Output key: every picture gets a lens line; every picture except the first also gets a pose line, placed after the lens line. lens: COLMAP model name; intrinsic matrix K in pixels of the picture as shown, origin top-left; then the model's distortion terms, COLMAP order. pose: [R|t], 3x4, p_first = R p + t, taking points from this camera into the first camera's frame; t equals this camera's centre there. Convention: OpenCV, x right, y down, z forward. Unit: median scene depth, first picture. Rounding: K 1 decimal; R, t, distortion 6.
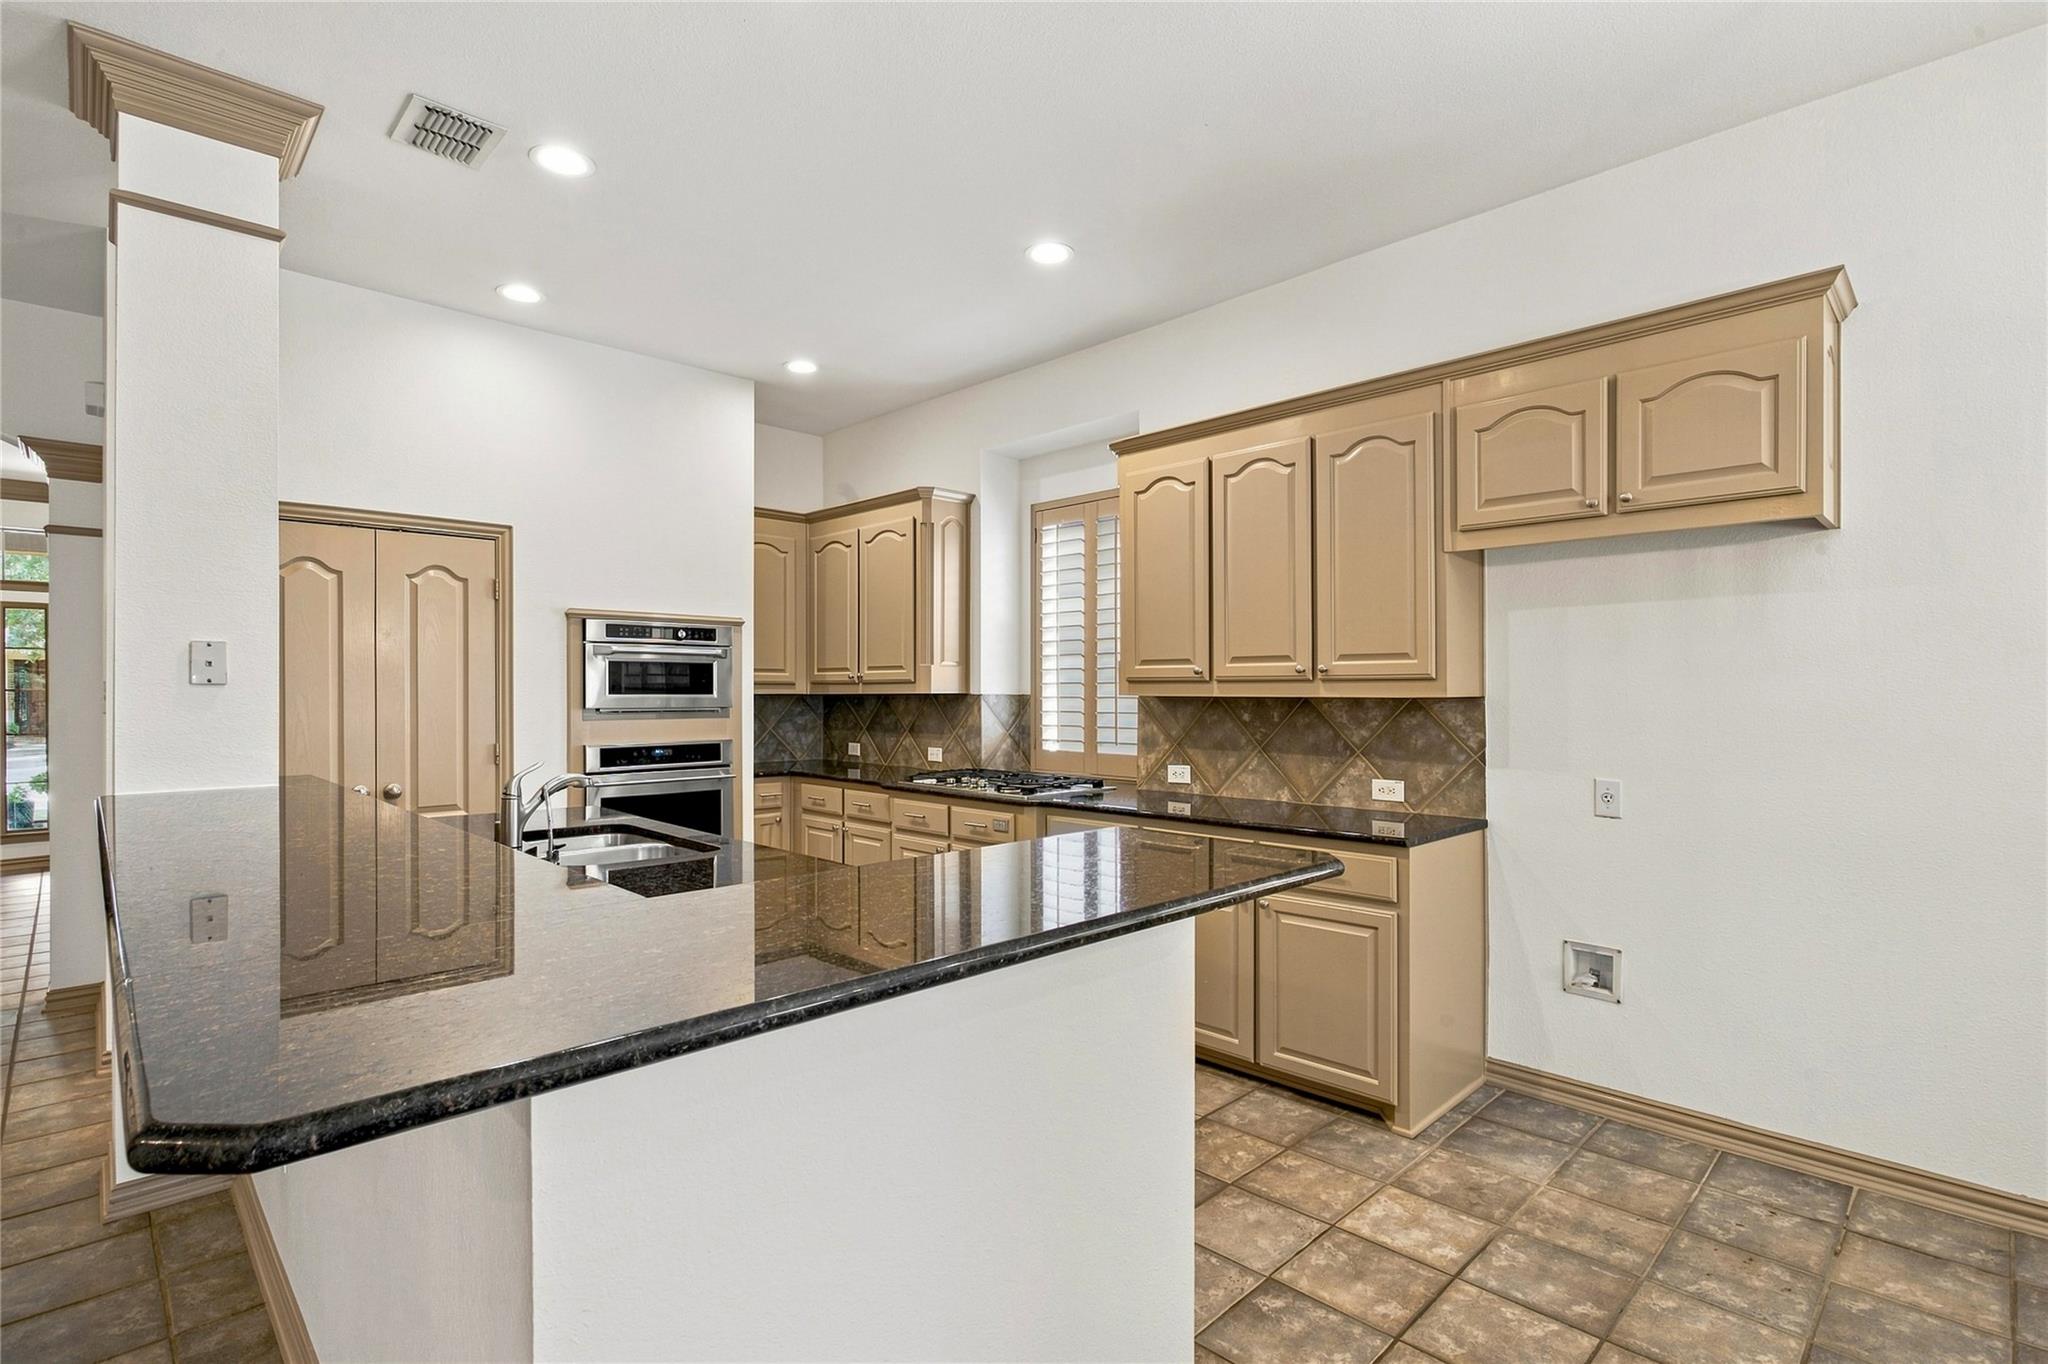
lens RADIAL K [[975.7, 0, 1023.2], [0, 975.7, 687.5], [0, 0, 1]] dist [-0.002403, -0.000305]
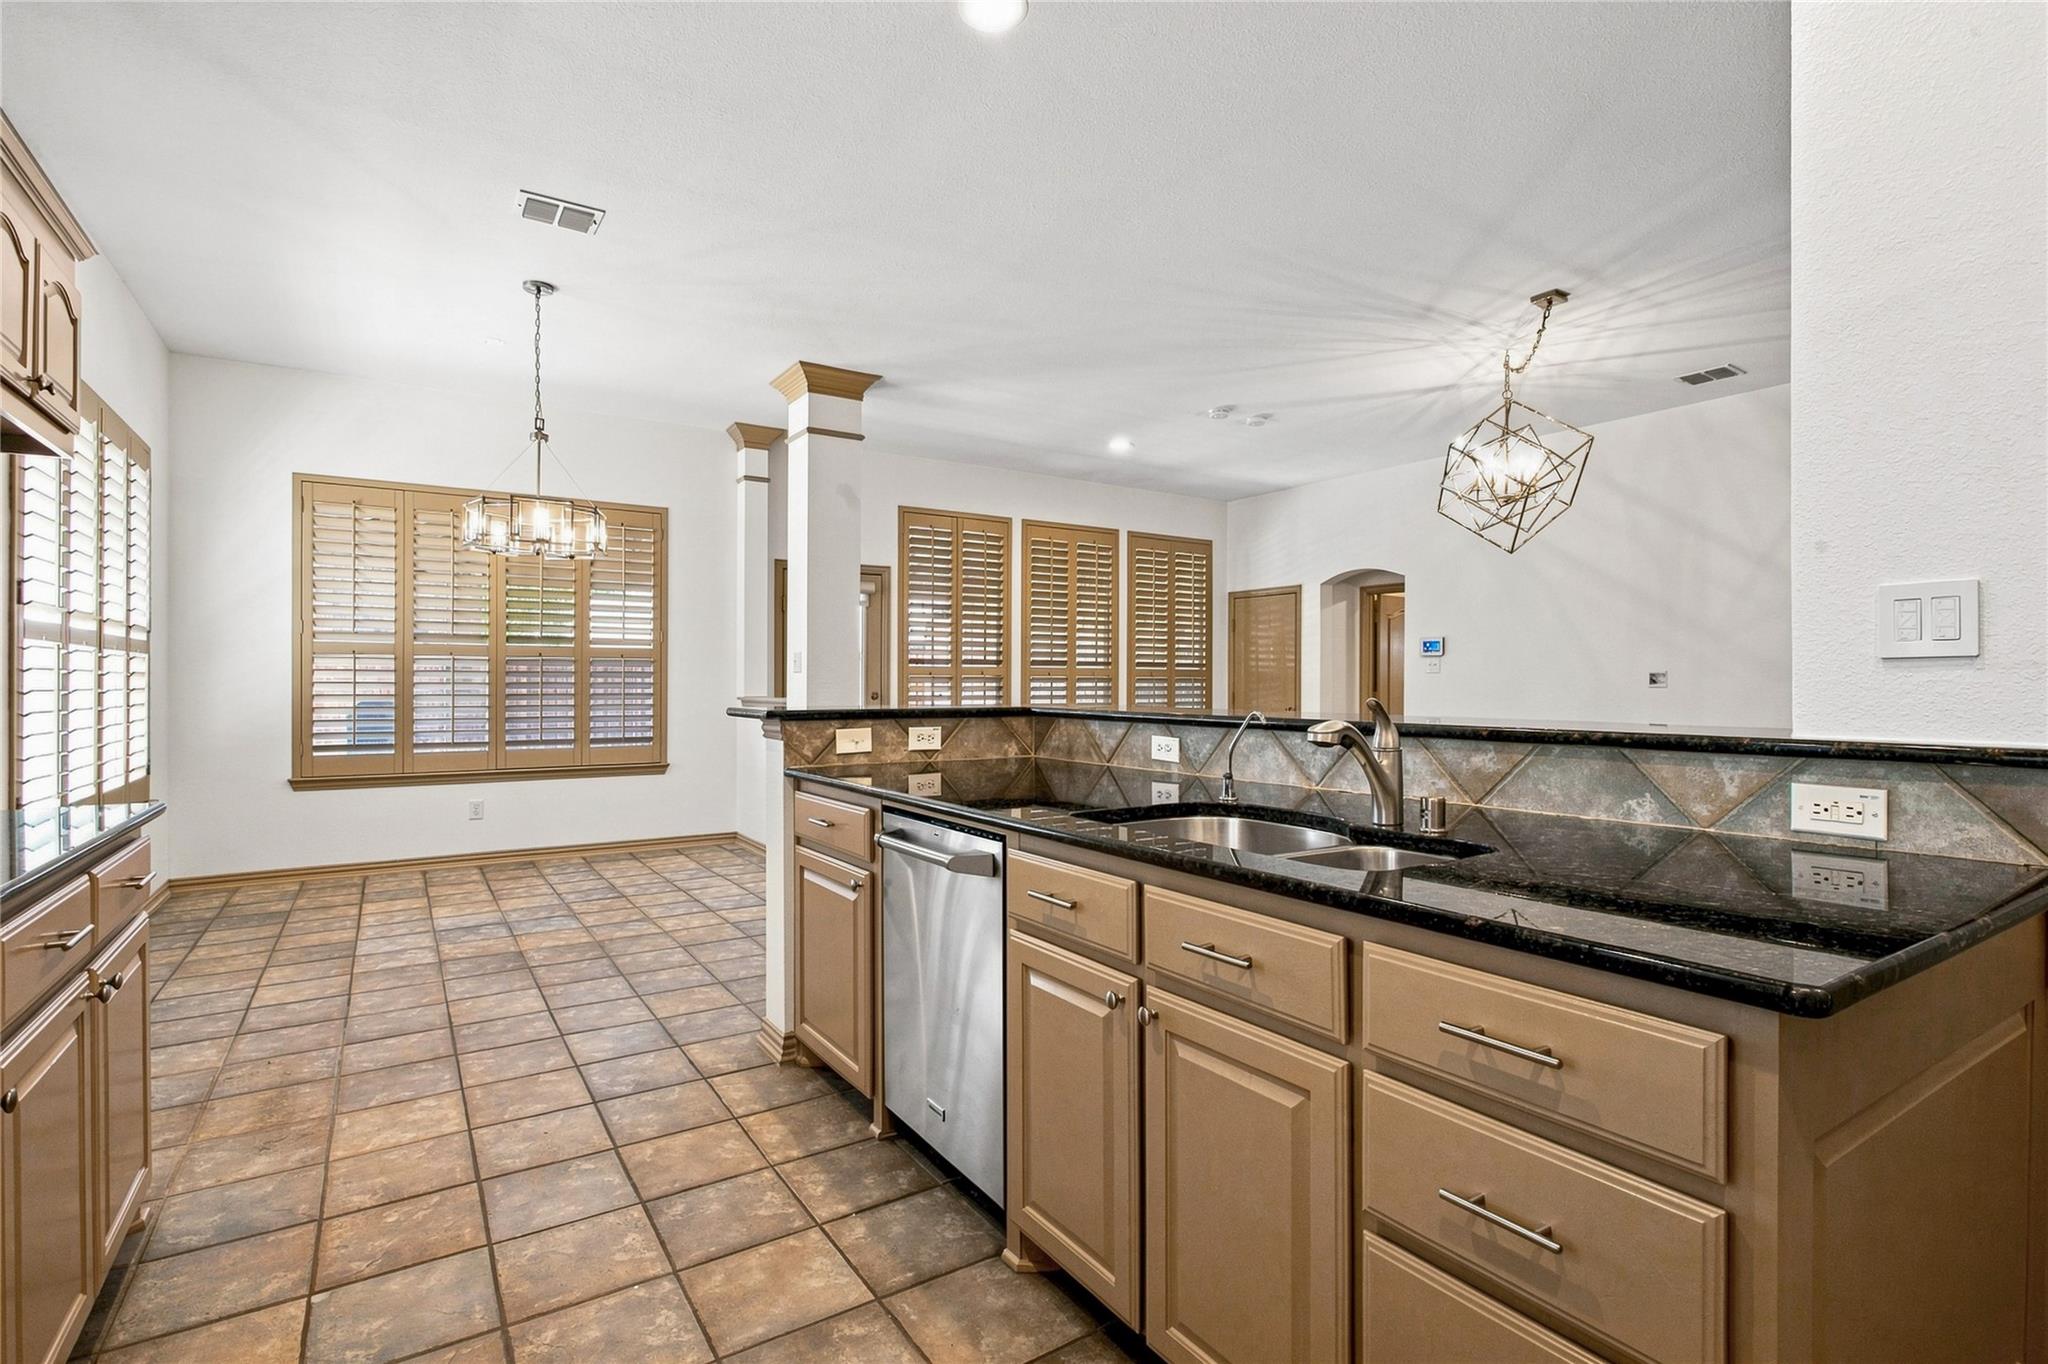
lens RADIAL K [[975.7, 0, 1030.8], [0, 975.7, 676.3], [0, 0, 1]] dist [-0.002403, -0.000305]
pose [[-0.980866, 0.008365, 0.194502, -0.469660], [0.007895, 0.999964, -0.003192, 0.086008], [-0.194521, -0.001596, -0.980897, 1.920918]]
